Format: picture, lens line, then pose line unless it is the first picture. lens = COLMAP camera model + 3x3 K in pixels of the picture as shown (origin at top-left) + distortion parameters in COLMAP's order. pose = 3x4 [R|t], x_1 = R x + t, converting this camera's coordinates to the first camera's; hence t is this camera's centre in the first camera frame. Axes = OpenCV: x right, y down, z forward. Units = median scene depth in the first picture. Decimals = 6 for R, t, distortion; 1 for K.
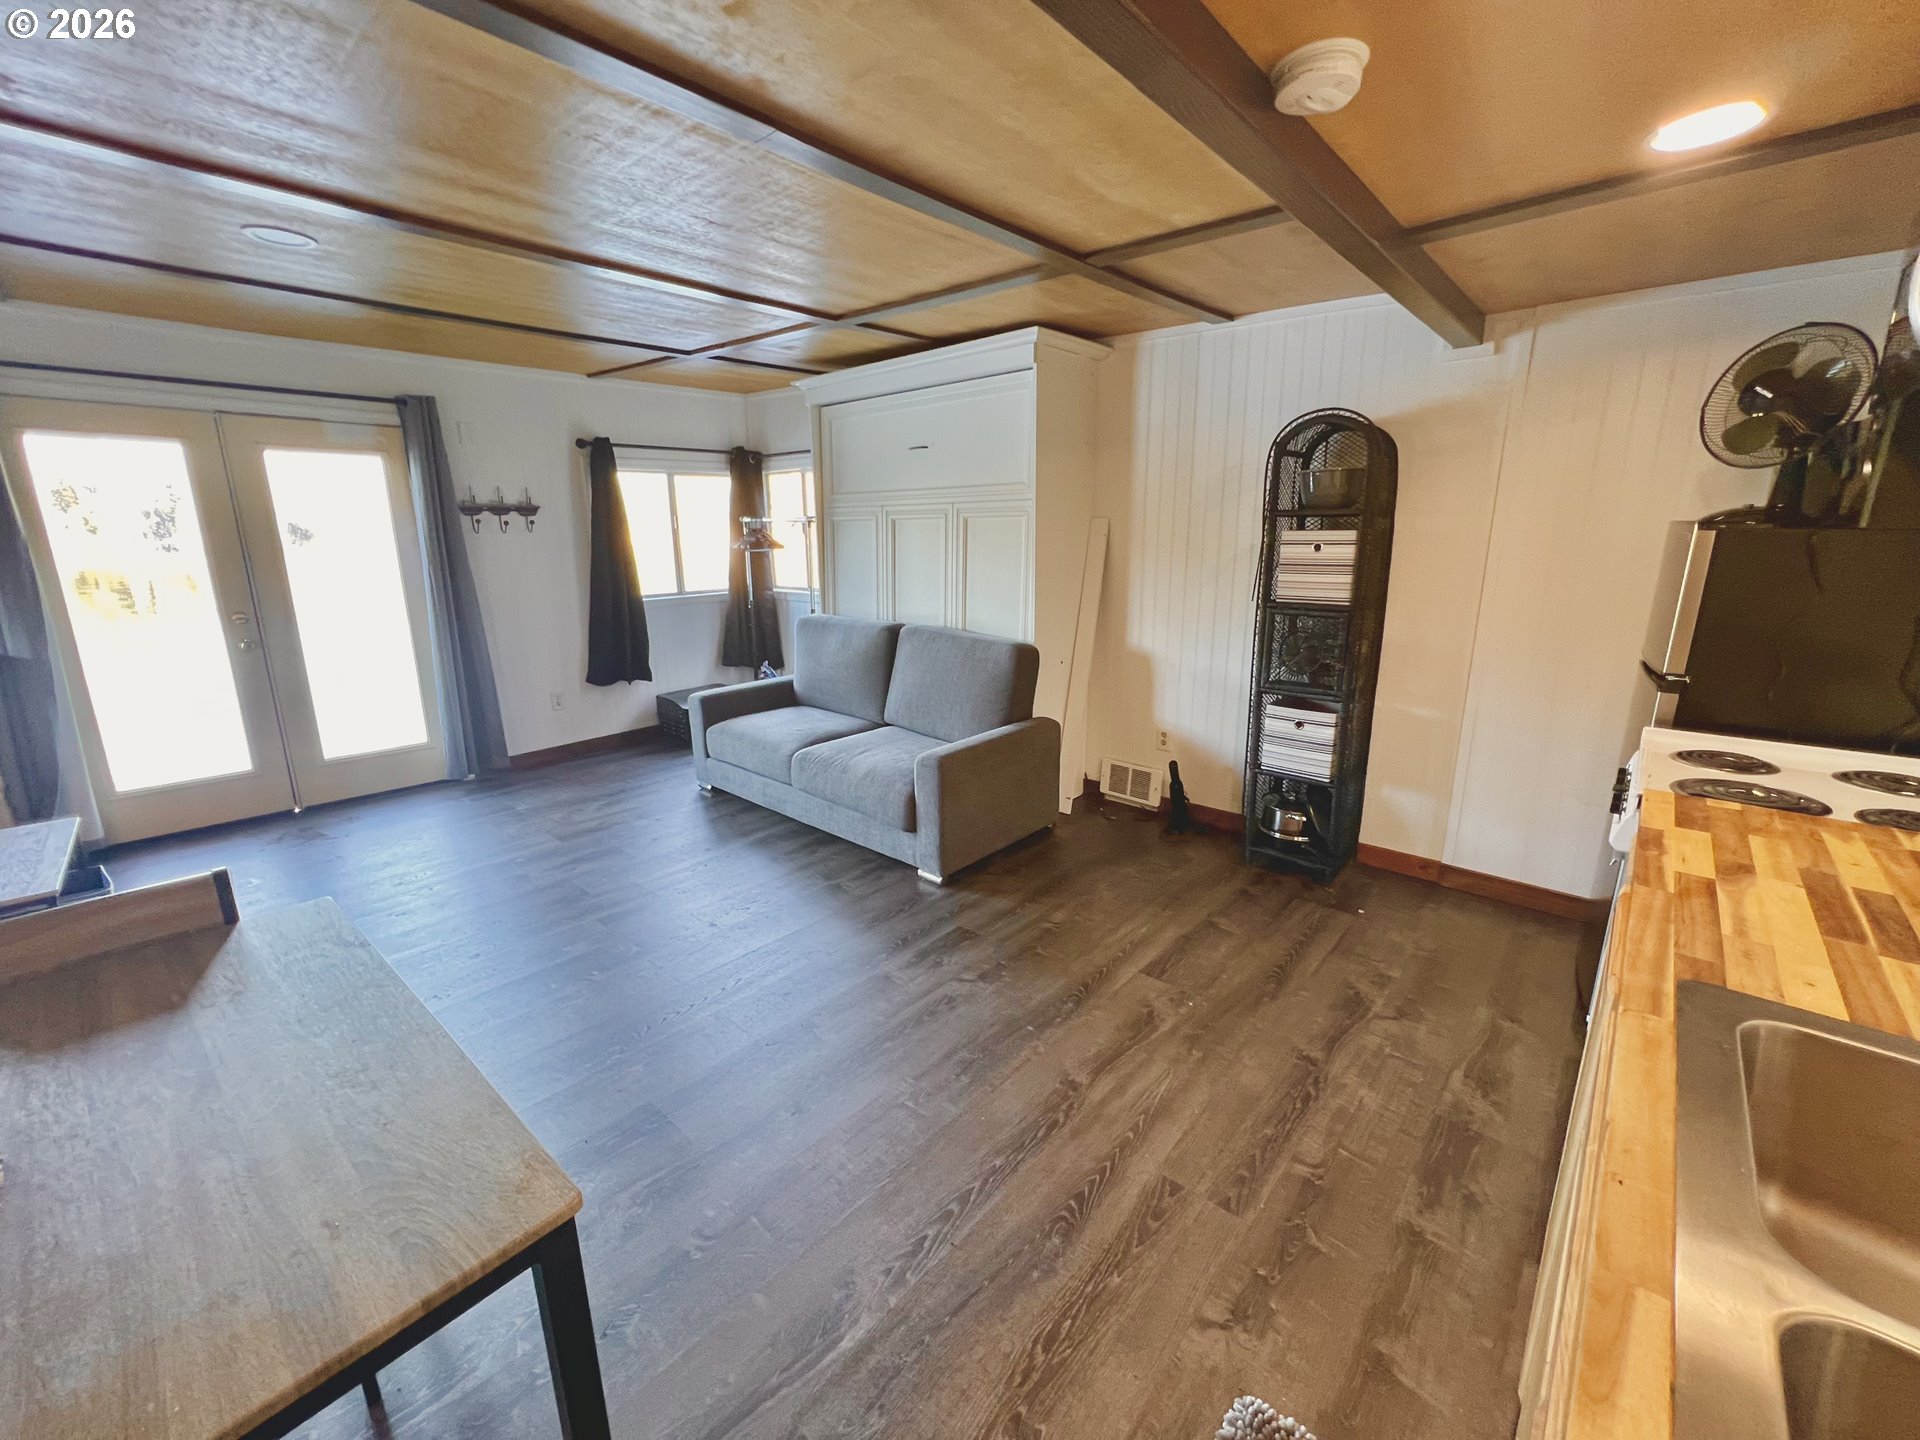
lens RADIAL K [[765.7, 0, 957.8], [0, 765.7, 717.1], [0, 0, 1]] dist [-0.003118, 0.000108]
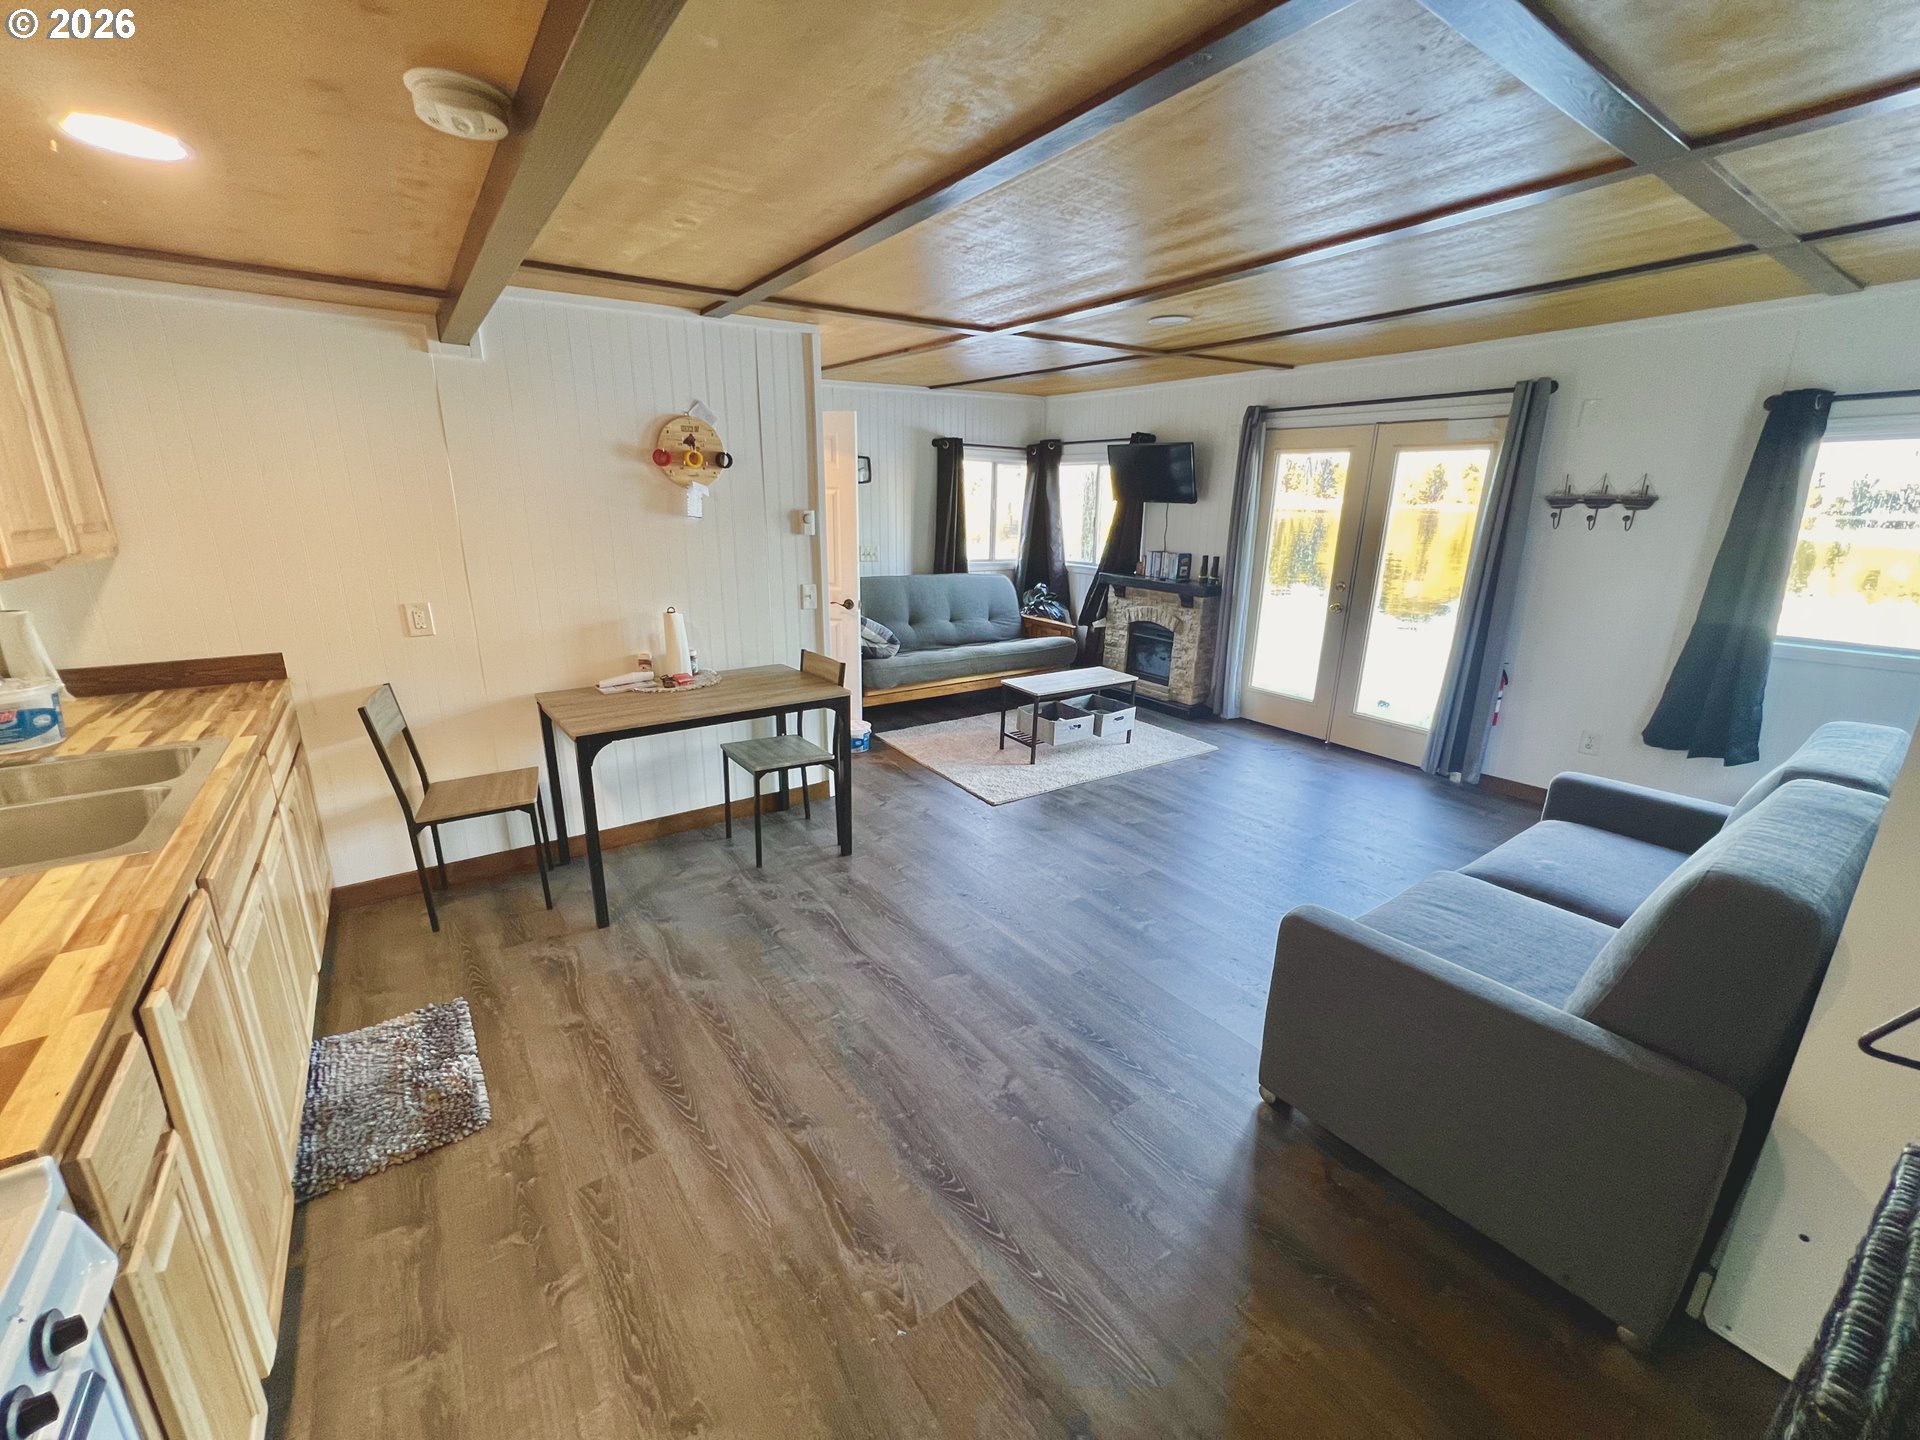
lens RADIAL K [[765.7, 0, 957.8], [0, 765.7, 717.1], [0, 0, 1]] dist [-0.003118, 0.000108]
pose [[-0.207595, 0.273440, -0.939220, 0.426683], [-0.243826, 0.915369, 0.320389, -0.169520], [0.947340, 0.295517, -0.123355, 0.566552]]
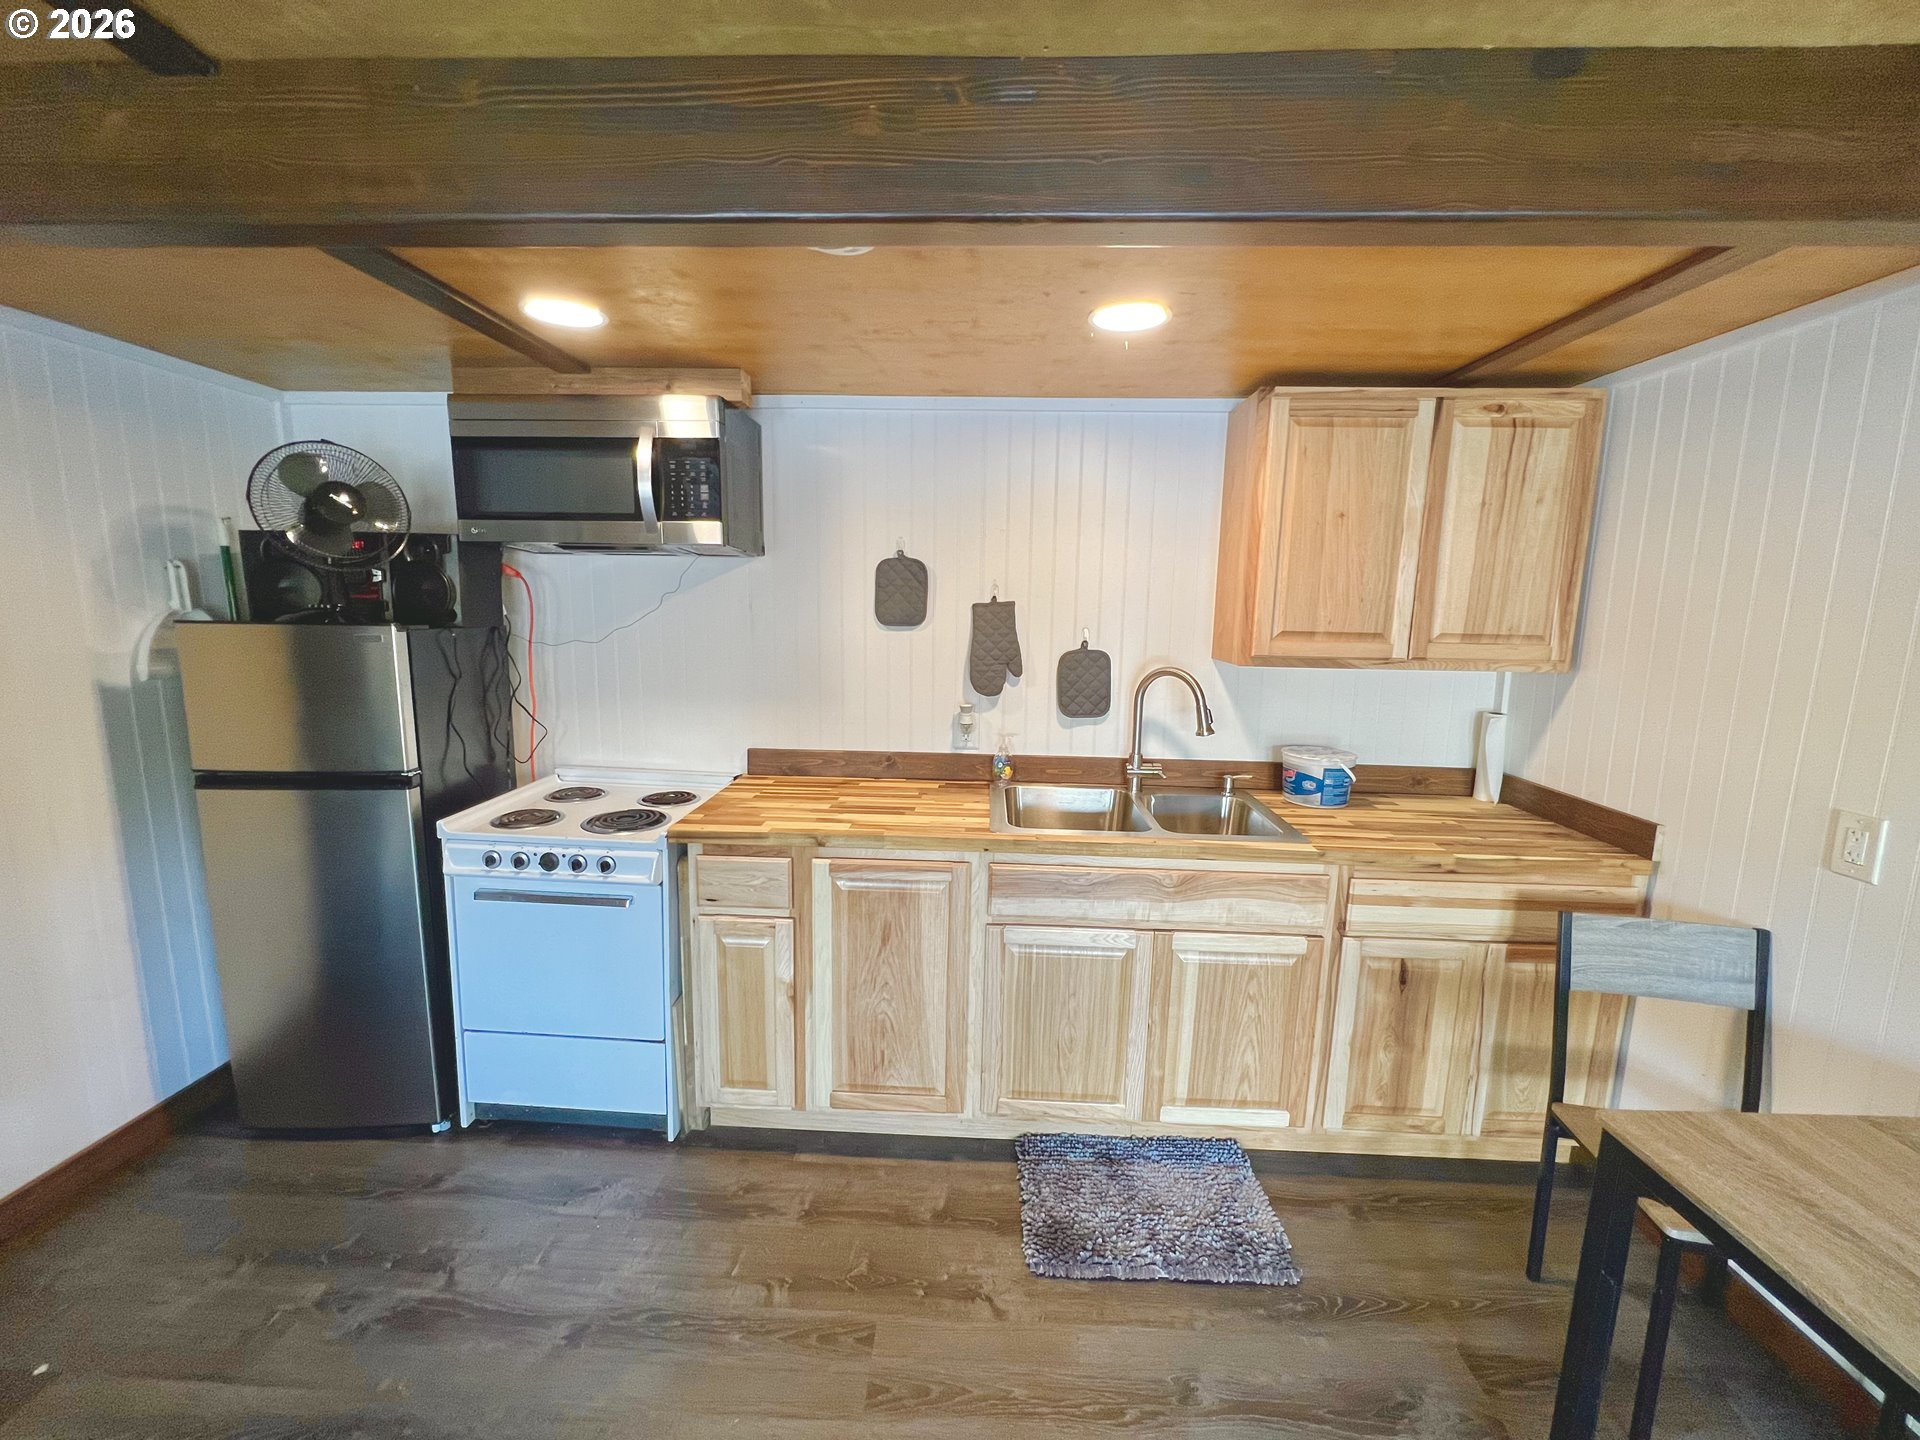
lens RADIAL K [[765.7, 0, 957.8], [0, 765.7, 717.1], [0, 0, 1]] dist [-0.003118, 0.000108]
pose [[-0.640803, -0.118815, 0.758455, -0.140803], [0.172686, 0.940325, 0.293205, -0.140538], [-0.748032, 0.318861, -0.582045, 0.488679]]
